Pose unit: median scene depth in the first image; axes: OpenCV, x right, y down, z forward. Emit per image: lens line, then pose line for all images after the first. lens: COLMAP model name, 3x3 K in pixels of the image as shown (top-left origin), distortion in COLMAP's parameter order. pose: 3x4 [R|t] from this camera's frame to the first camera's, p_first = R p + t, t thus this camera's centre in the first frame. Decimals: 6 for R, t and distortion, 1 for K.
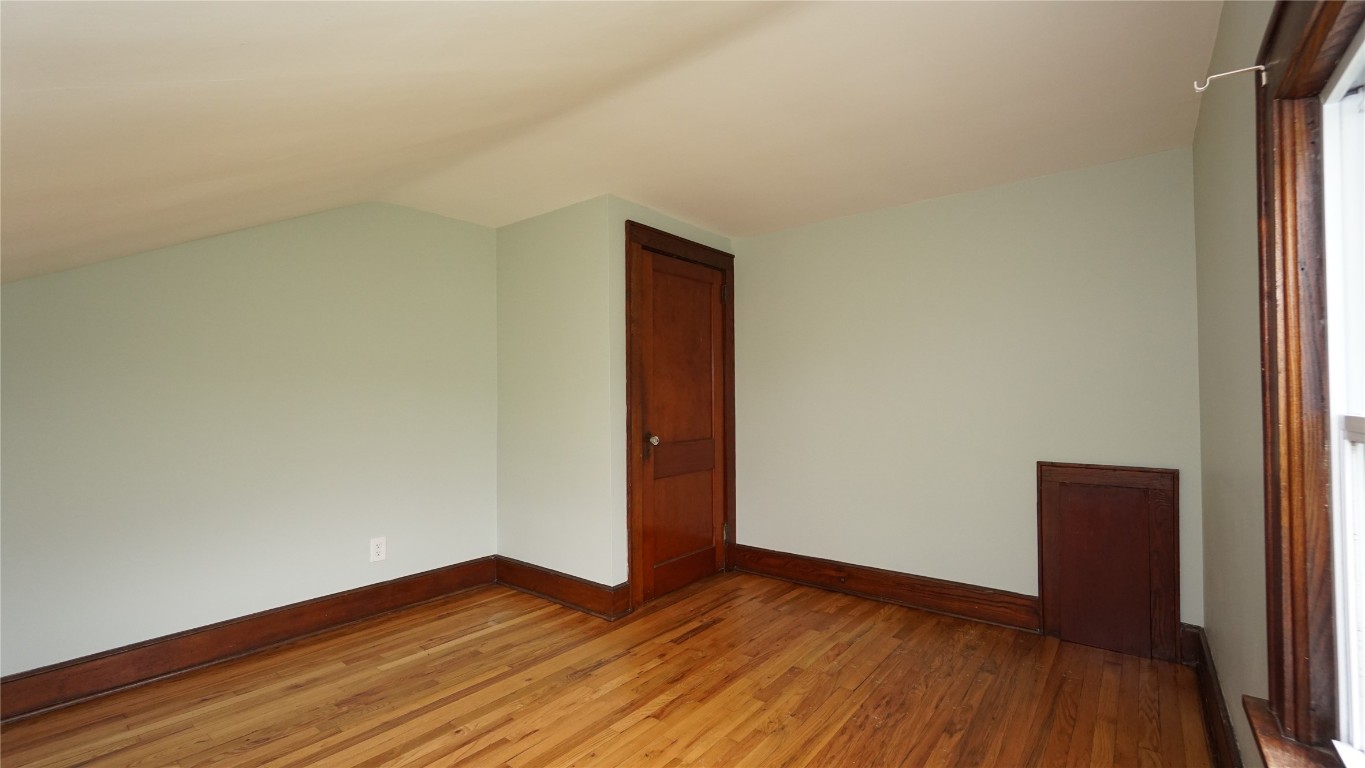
lens RADIAL K [[584.2, 0, 679.5], [0, 584.2, 388.8], [0, 0, 1]] dist [-0.008917, 0.005877]
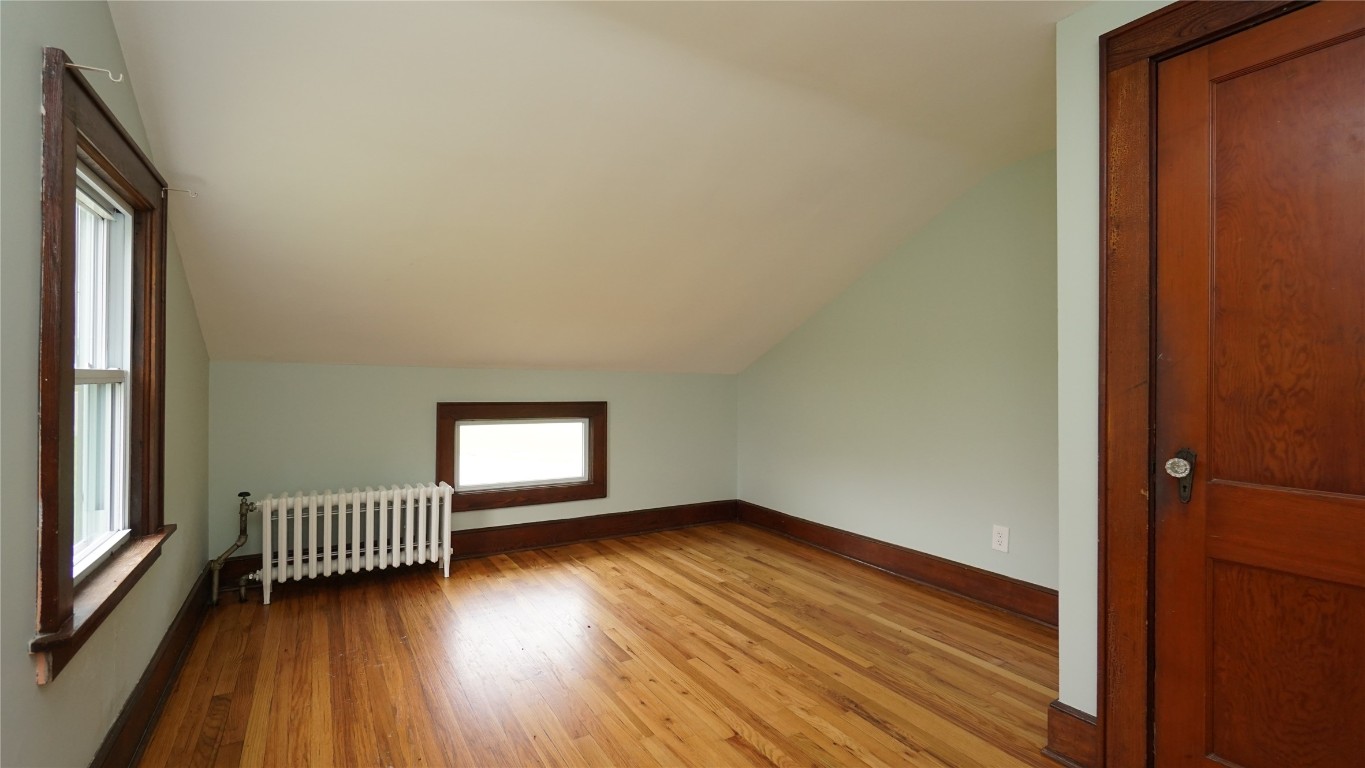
lens RADIAL K [[584.2, 0, 672.4], [0, 584.2, 382.3], [0, 0, 1]] dist [-0.008917, 0.005877]
pose [[-0.347408, -0.003425, -0.937708, 0.682128], [0.002964, 0.999984, -0.004751, 0.032456], [0.937709, -0.004430, -0.347392, 1.032012]]
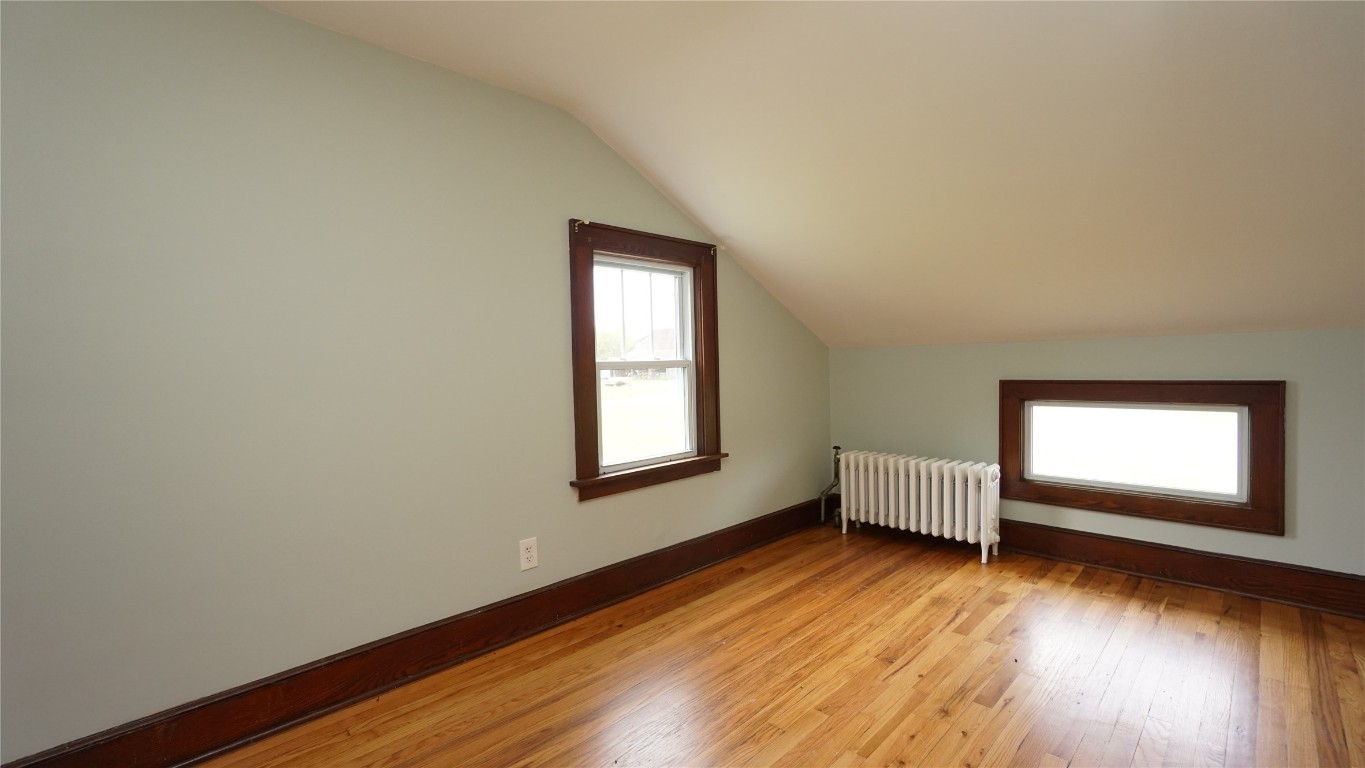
lens RADIAL K [[584.2, 0, 678.8], [0, 584.2, 385.7], [0, 0, 1]] dist [-0.008917, 0.005877]
pose [[-0.991648, 0.020888, 0.127268, 0.111319], [0.023421, 0.999556, 0.018434, 0.043572], [-0.126826, 0.021261, -0.991697, 1.413102]]
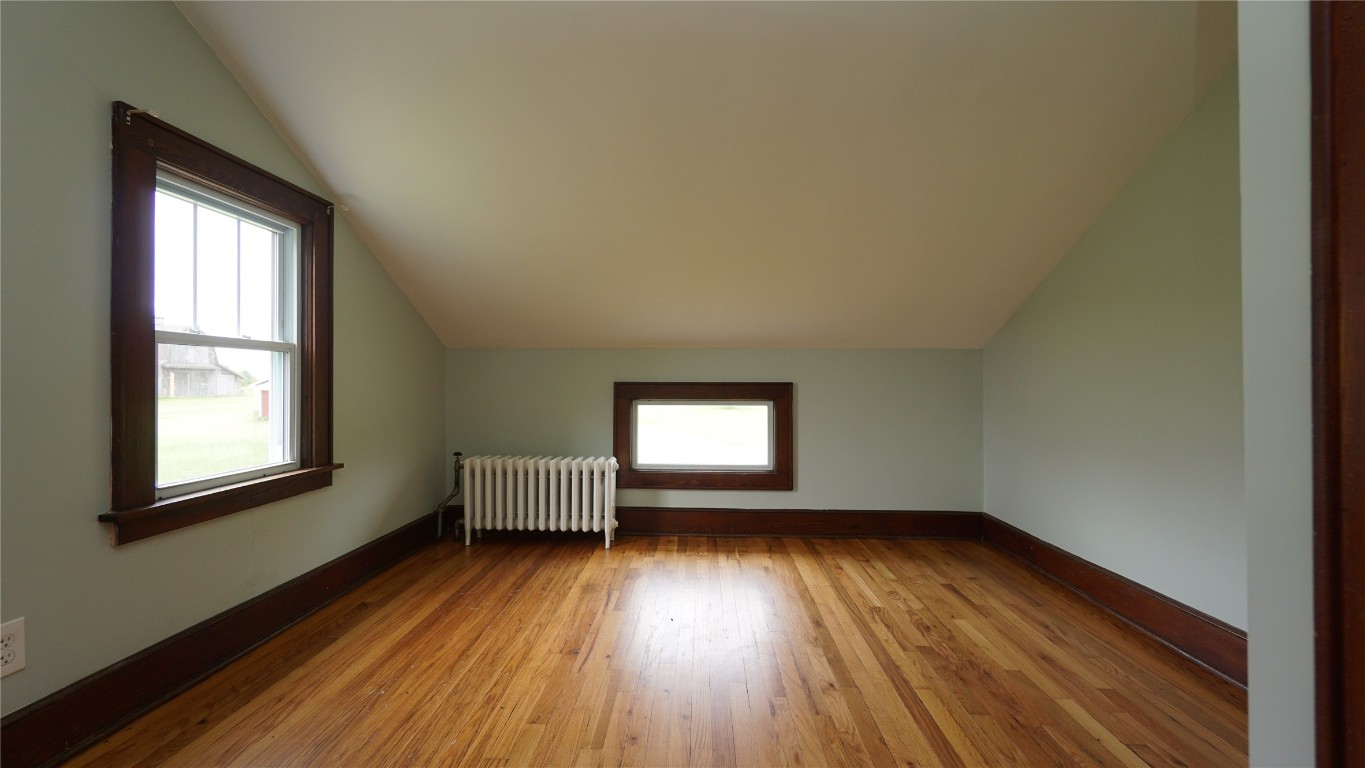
lens RADIAL K [[584.2, 0, 673.1], [0, 584.2, 382.4], [0, 0, 1]] dist [-0.008917, 0.005877]
pose [[-0.816367, -0.001110, -0.577532, 0.290765], [0.008880, 0.999856, -0.014473, 0.096431], [0.577465, -0.016944, -0.816239, 1.306280]]
